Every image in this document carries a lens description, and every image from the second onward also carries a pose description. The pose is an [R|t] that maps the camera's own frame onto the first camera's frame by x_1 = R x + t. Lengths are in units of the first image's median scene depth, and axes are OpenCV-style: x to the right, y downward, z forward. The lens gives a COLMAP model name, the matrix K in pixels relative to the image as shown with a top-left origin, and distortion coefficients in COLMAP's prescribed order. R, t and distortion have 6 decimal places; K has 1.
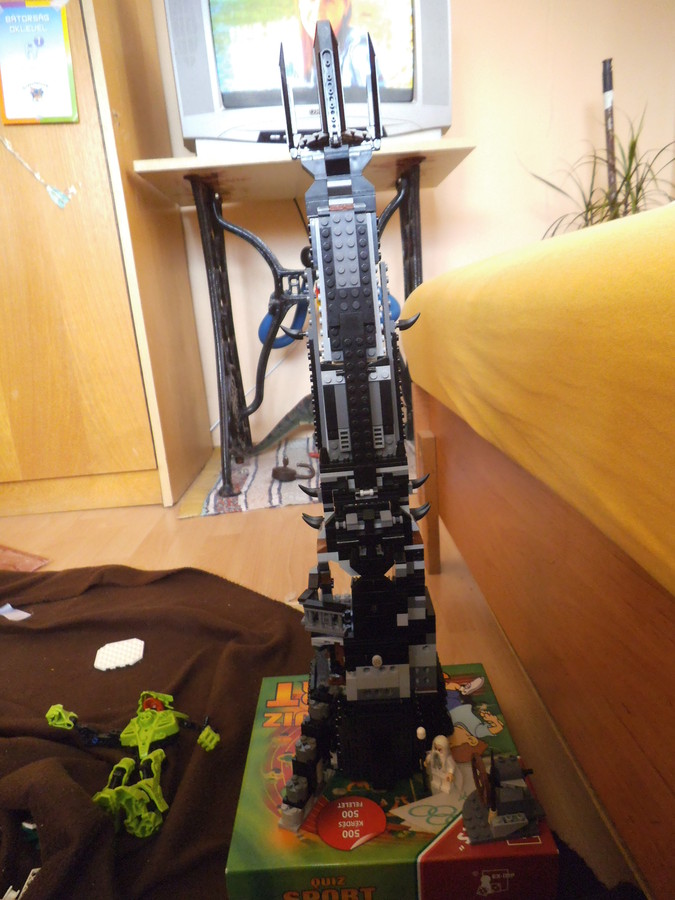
lens RADIAL K [[666.8, 0, 337.5], [0, 666.8, 450.0], [0, 0, 1]] dist [0.001111, 0.004287]
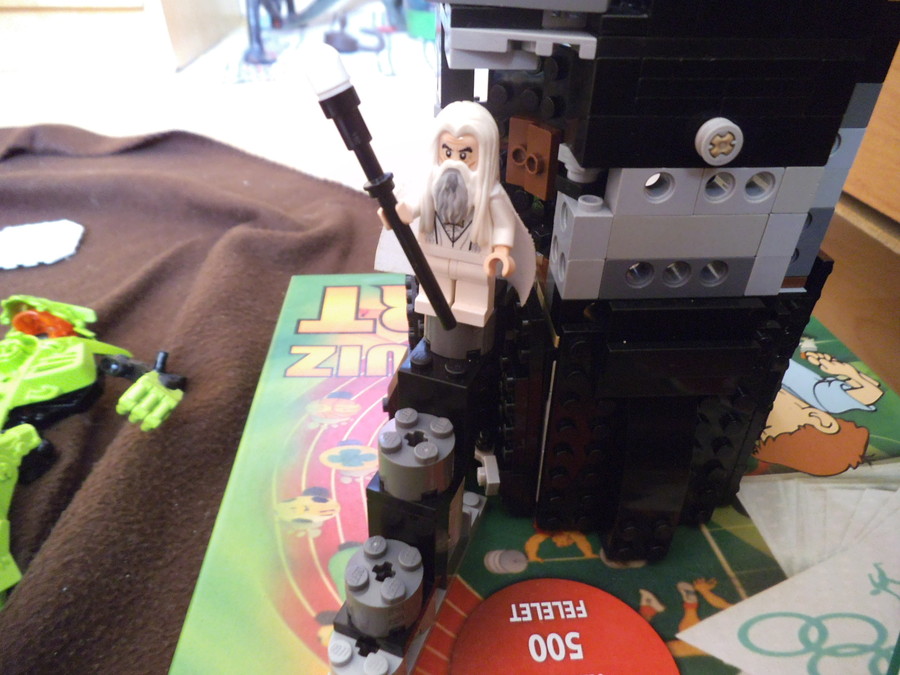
lens RADIAL K [[652.9, 0, 450.0], [0, 652.9, 337.5], [0, 0, 1]] dist [-0.000390, -0.002614]
pose [[0.995707, 0.024659, 0.089221, -0.028443], [-0.052540, 0.944109, 0.325421, 0.149882], [-0.076210, -0.328711, 0.941351, 0.364568]]
